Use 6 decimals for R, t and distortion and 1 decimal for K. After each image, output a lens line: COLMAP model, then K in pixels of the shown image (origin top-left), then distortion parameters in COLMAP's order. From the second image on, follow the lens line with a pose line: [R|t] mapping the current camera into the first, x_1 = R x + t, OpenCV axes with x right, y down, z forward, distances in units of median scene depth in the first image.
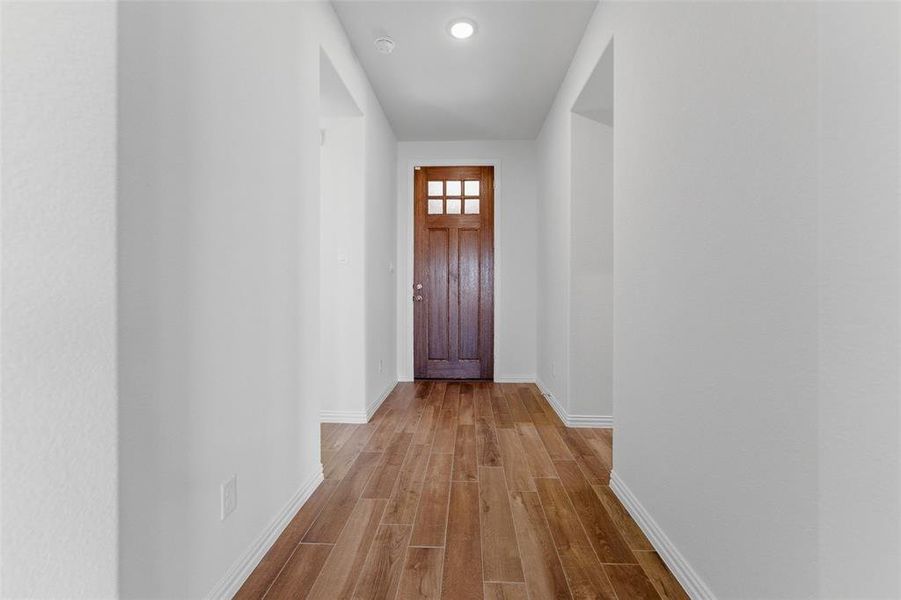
lens RADIAL K [[378.5, 0, 450.3], [0, 378.5, 296.0], [0, 0, 1]] dist [-0.007115, 0.001402]
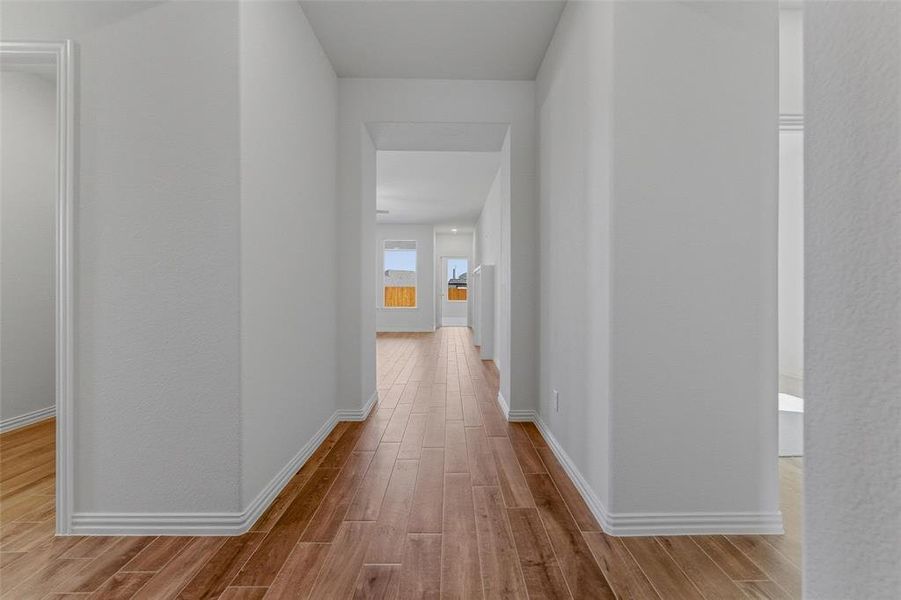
lens RADIAL K [[378.5, 0, 451.6], [0, 378.5, 295.1], [0, 0, 1]] dist [-0.007115, 0.001402]
pose [[-0.998438, 0.000691, -0.055859, 0.027286], [-0.000624, 0.999723, 0.023519, -0.026898], [0.055860, 0.023517, -0.998162, 1.852299]]
